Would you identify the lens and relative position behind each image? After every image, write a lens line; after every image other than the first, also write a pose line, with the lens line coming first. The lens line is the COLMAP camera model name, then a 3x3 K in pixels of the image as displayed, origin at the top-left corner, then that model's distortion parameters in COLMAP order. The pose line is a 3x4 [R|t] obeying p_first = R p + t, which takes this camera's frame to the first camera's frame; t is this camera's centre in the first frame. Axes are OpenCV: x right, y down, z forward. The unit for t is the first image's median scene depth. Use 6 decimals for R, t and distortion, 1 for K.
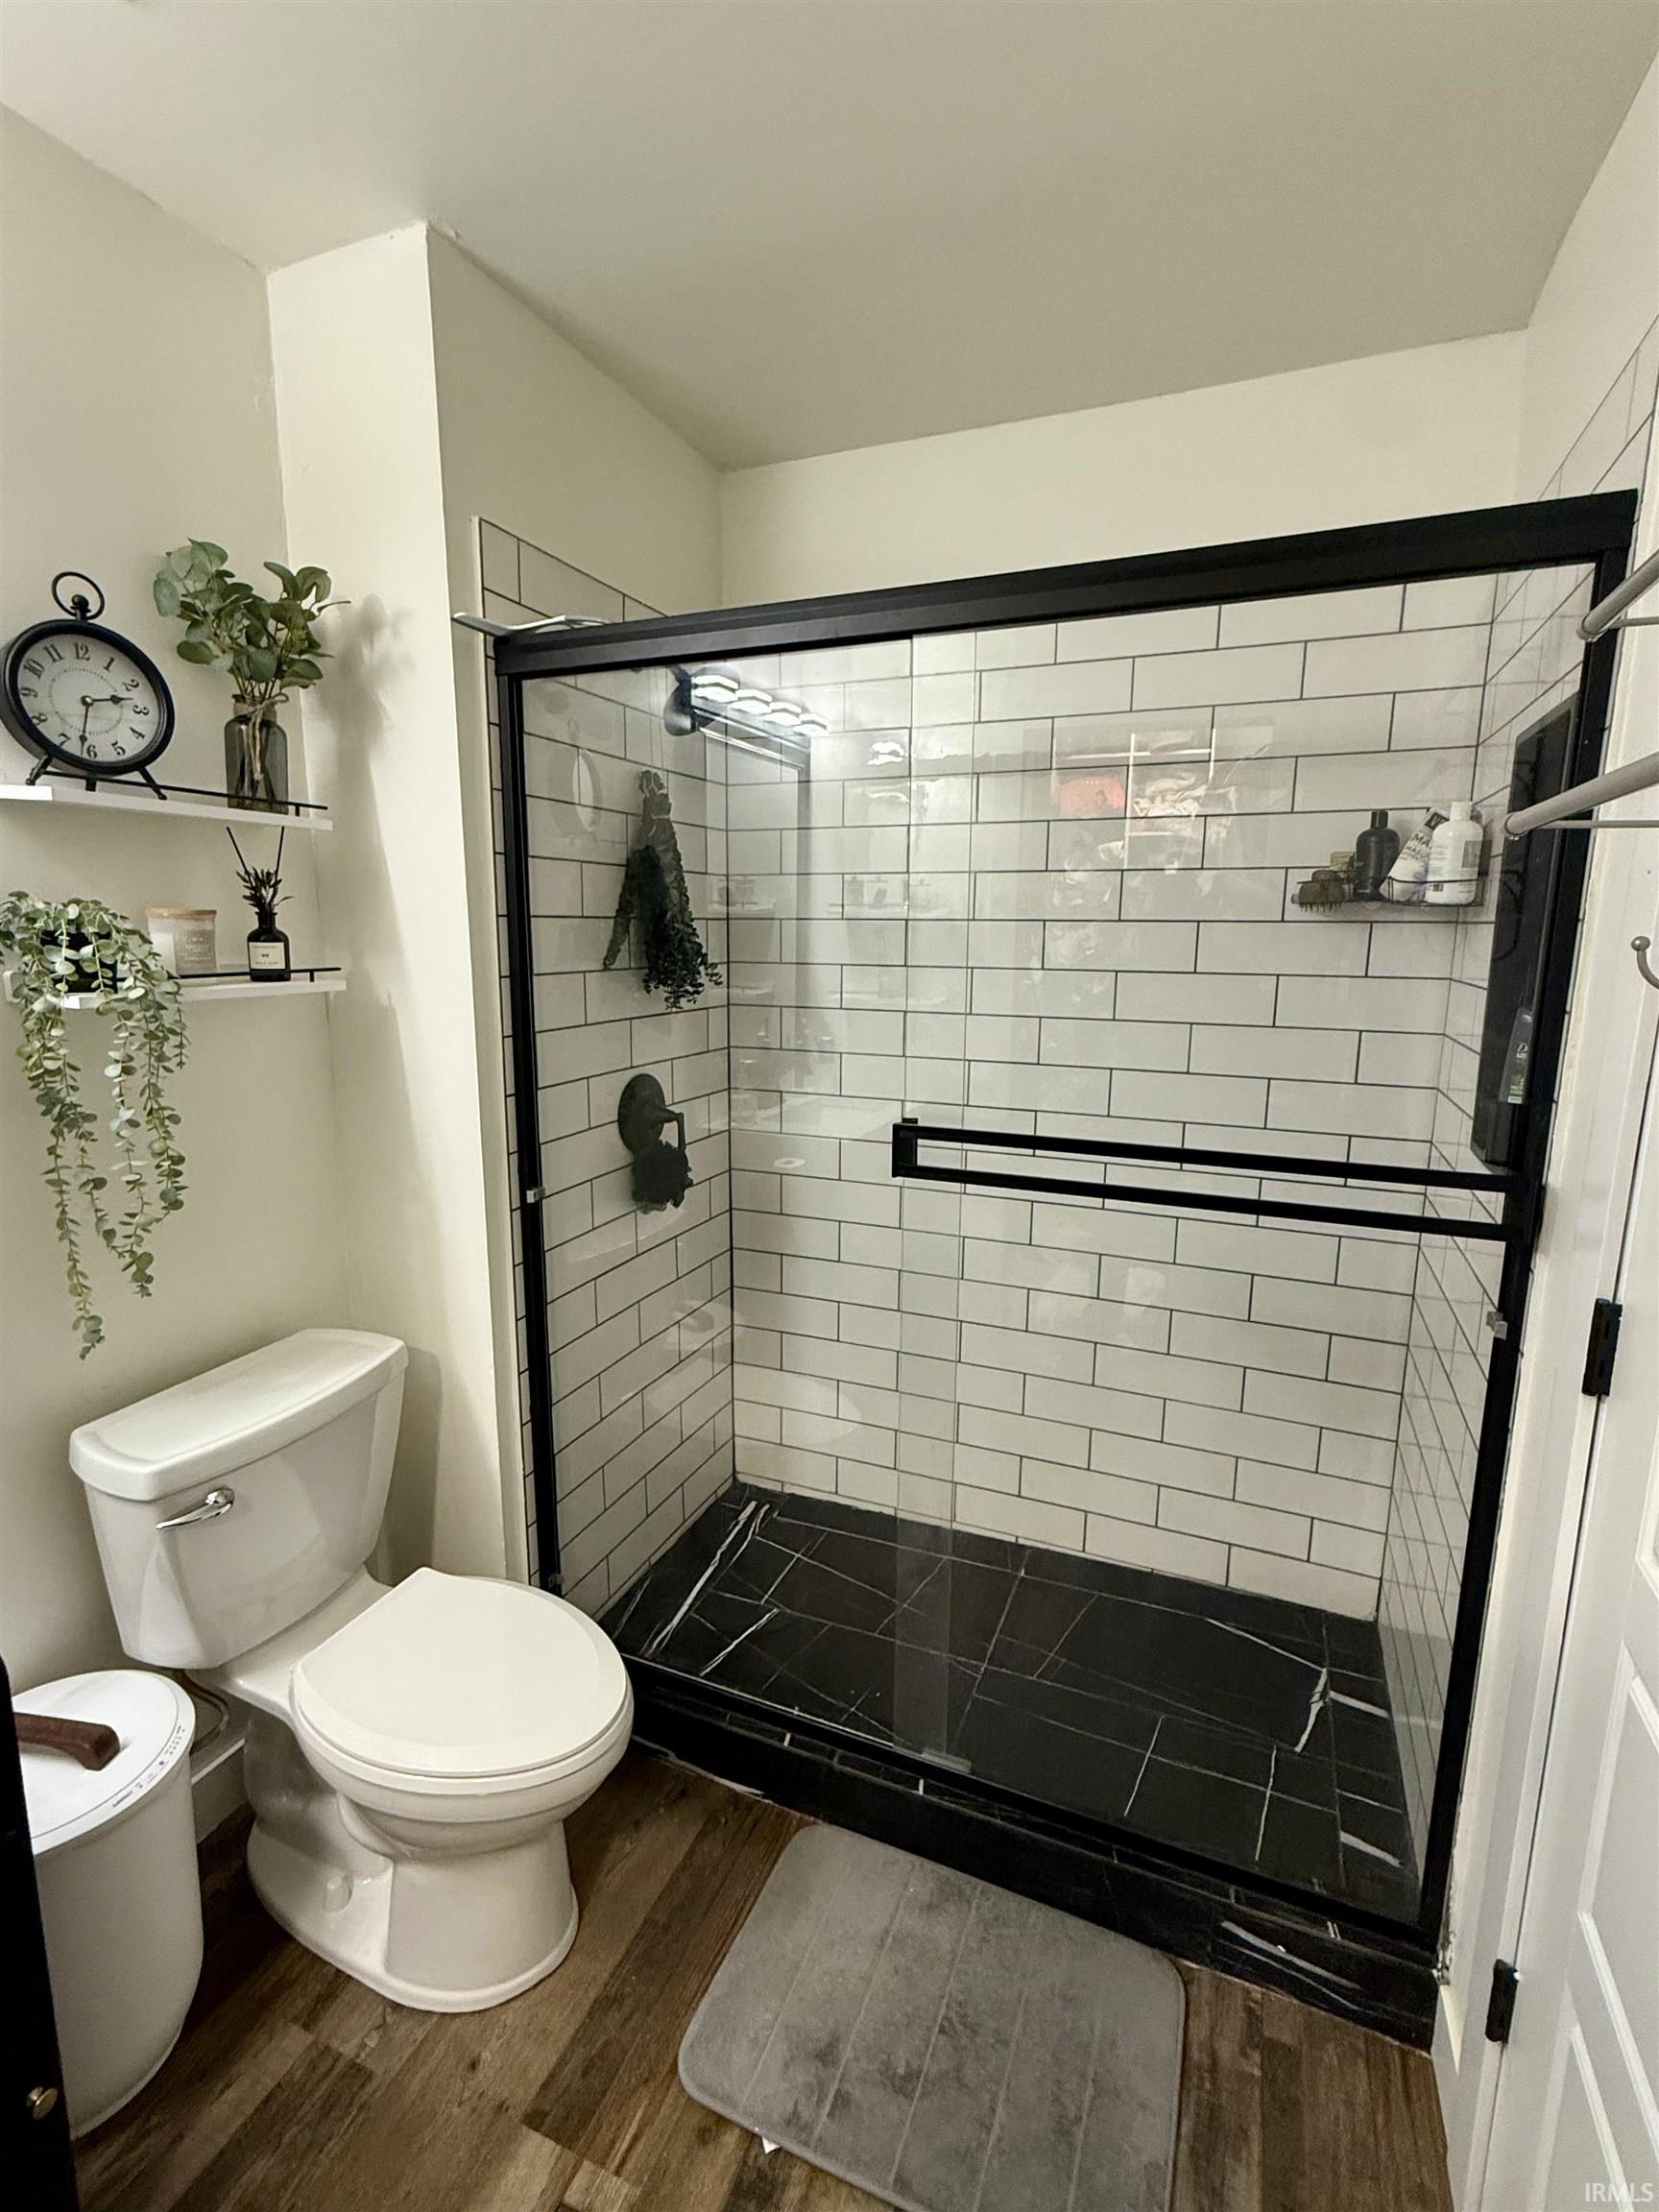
lens RADIAL K [[1012.8, 0, 829.7], [0, 1012.8, 1105.9], [0, 0, 1]] dist [-0.005164, 0.000313]
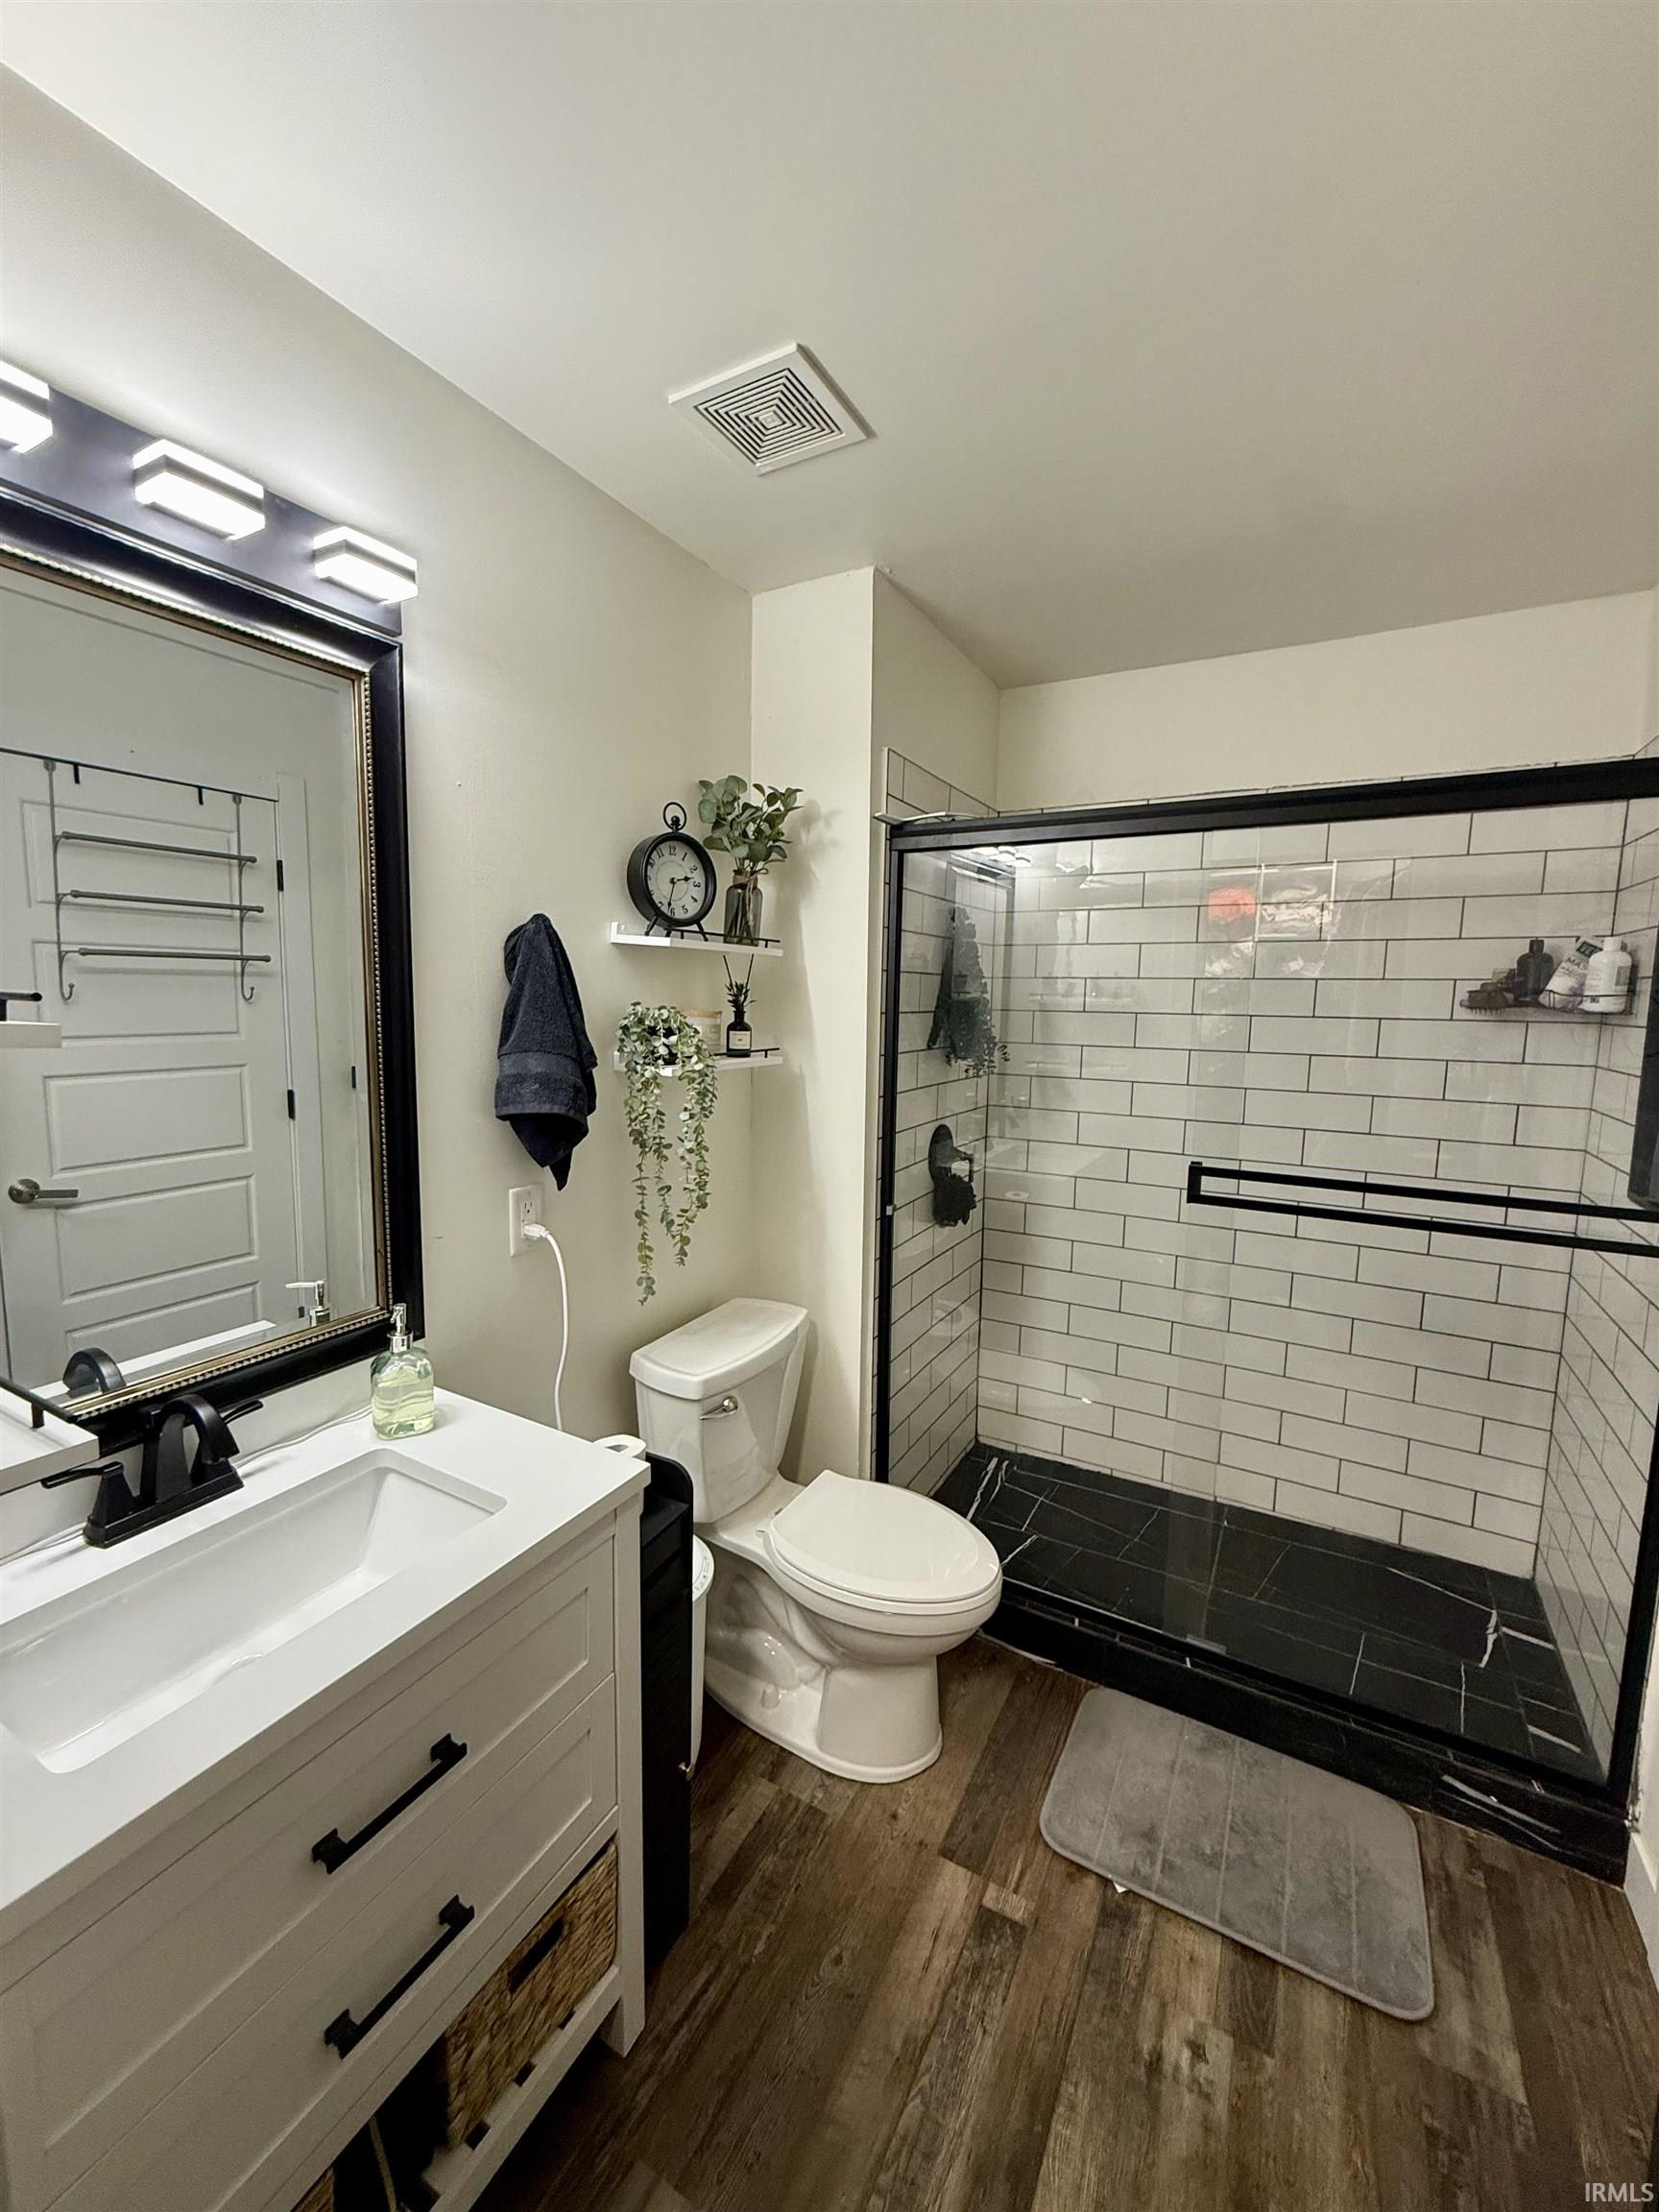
lens RADIAL K [[881.5, 0, 828.8], [0, 881.5, 1102.1], [0, 0, 1]] dist [-0.000444, 0.000017]
pose [[0.993943, 0.020024, -0.108062, -0.285001], [-0.026142, 0.998117, -0.055496, 0.010764], [0.106747, 0.057984, 0.992594, -0.266915]]
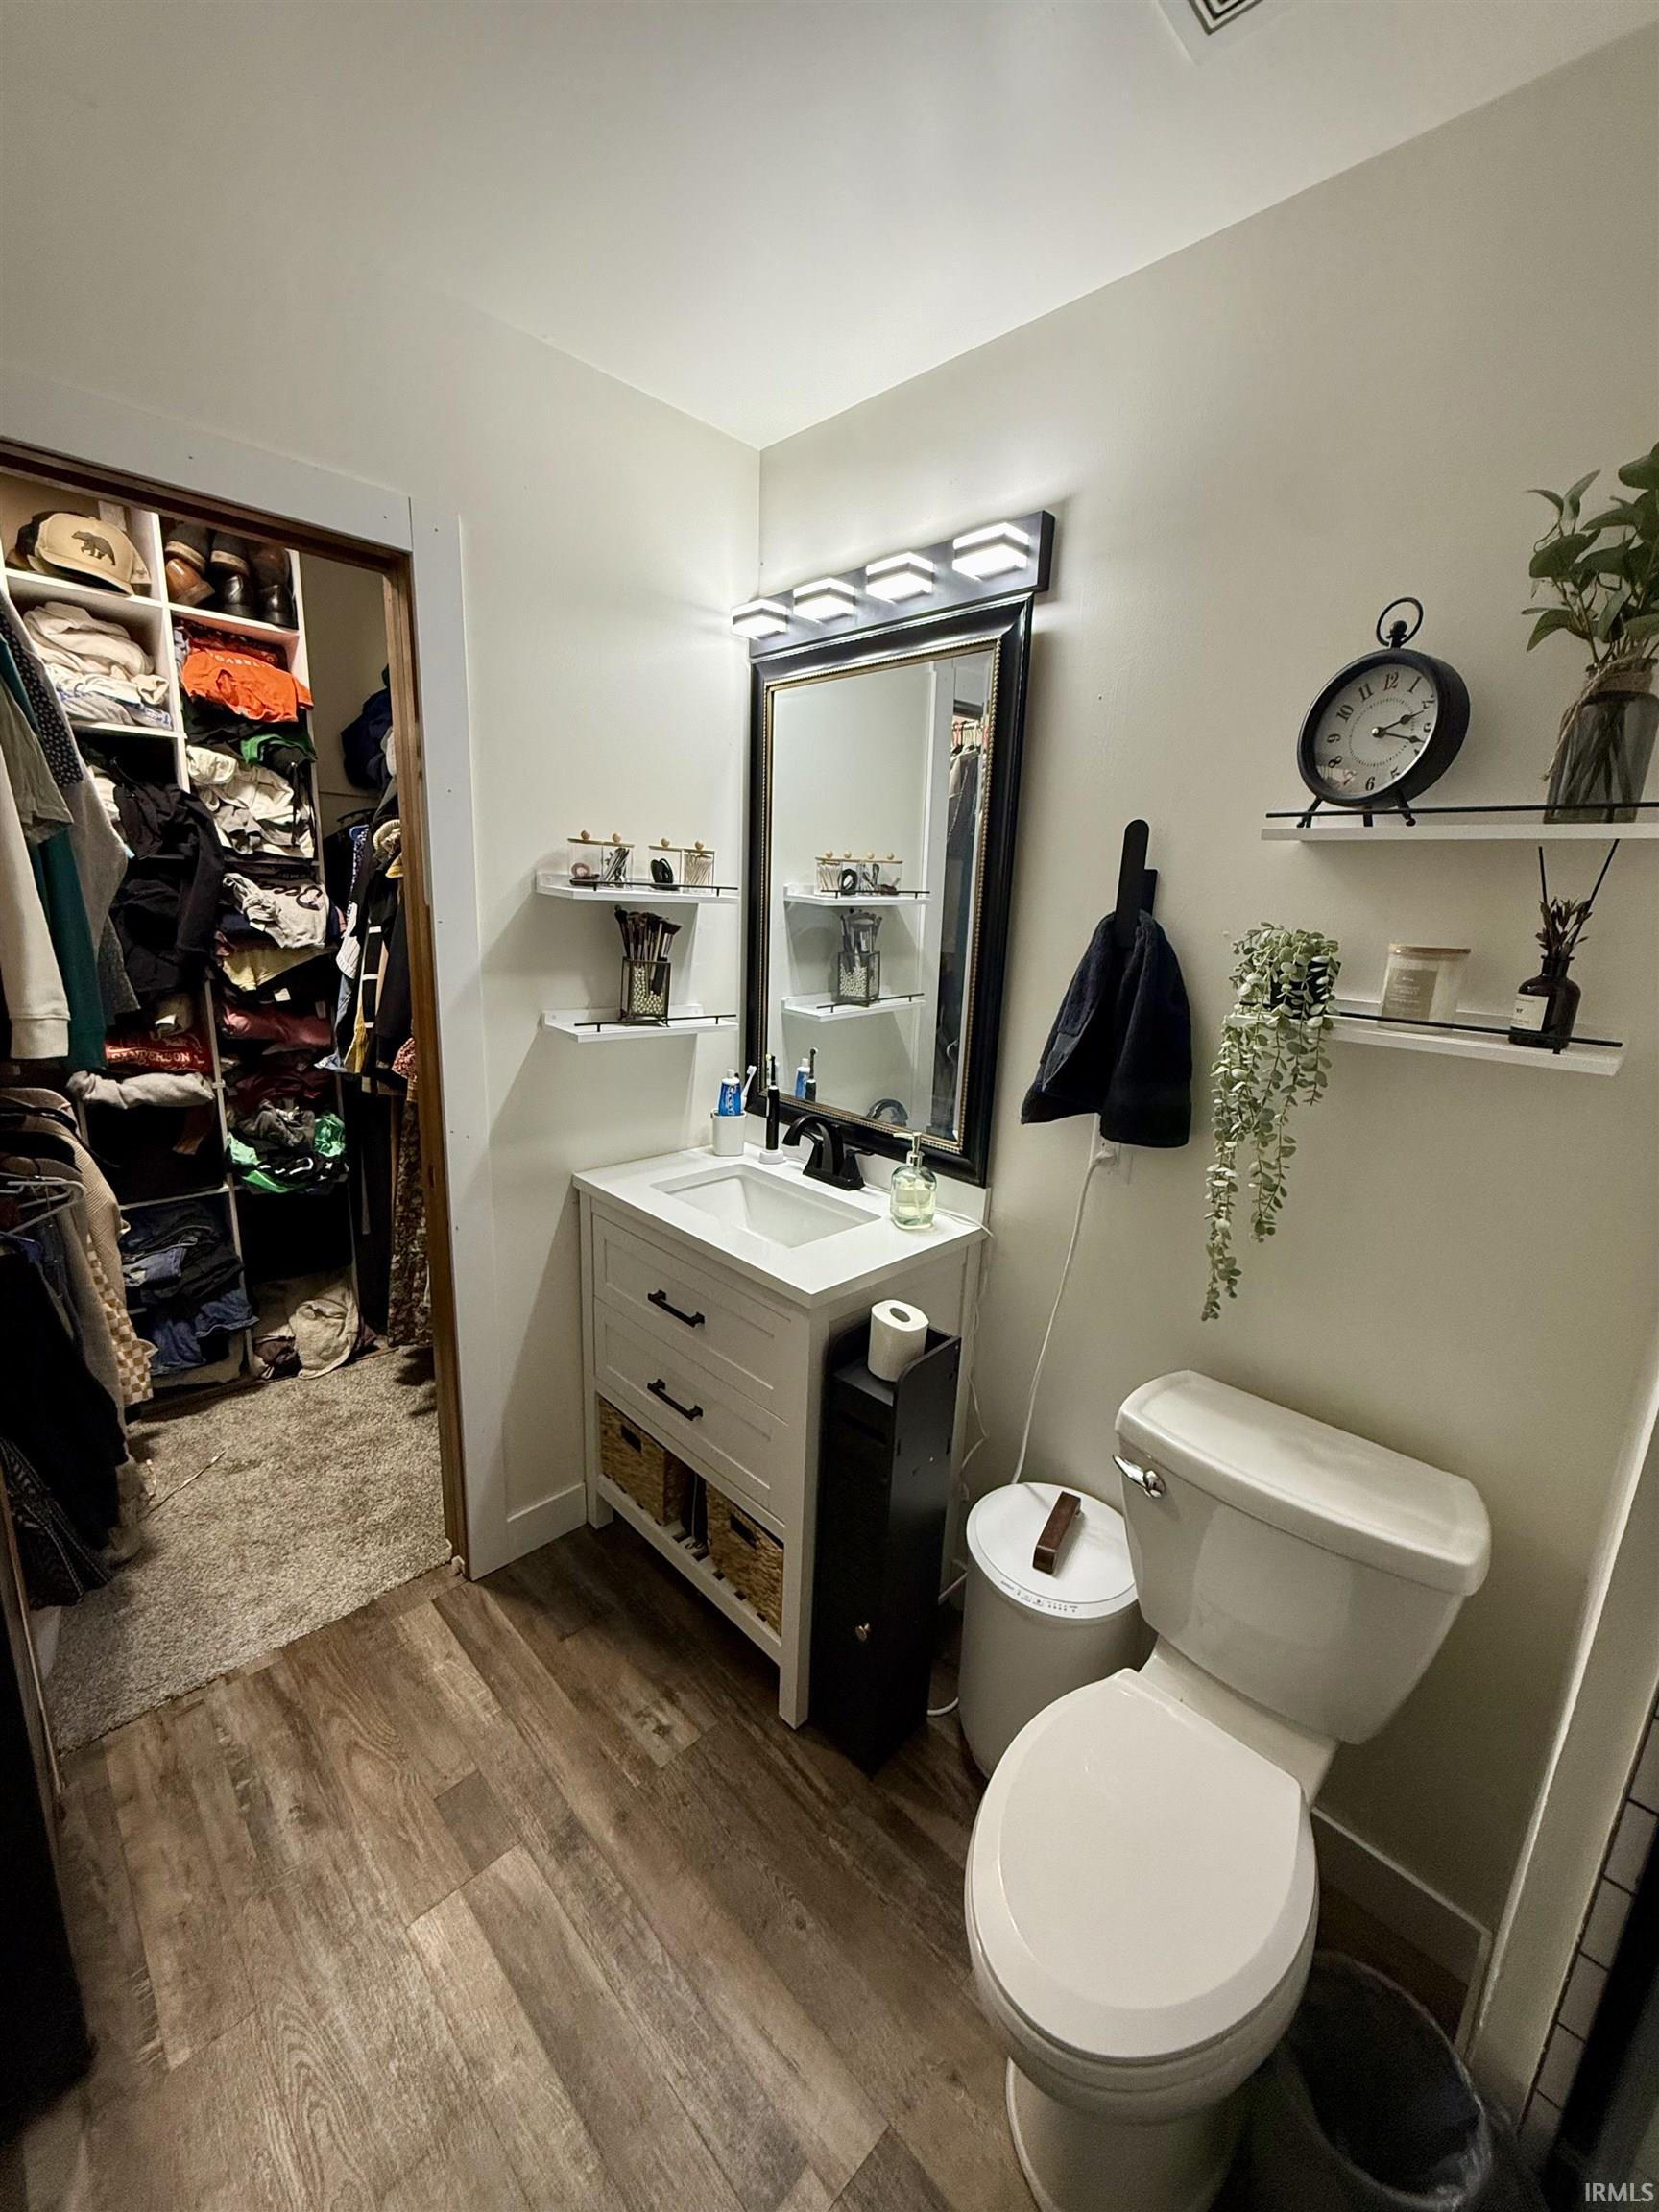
lens RADIAL K [[881.5, 0, 824.4], [0, 881.5, 1100.6], [0, 0, 1]] dist [-0.000444, 0.000017]
pose [[-0.384616, 0.187362, -0.903862, 0.269211], [-0.210220, 0.935674, 0.283410, -0.163058], [0.898820, 0.299014, -0.320488, 0.751895]]
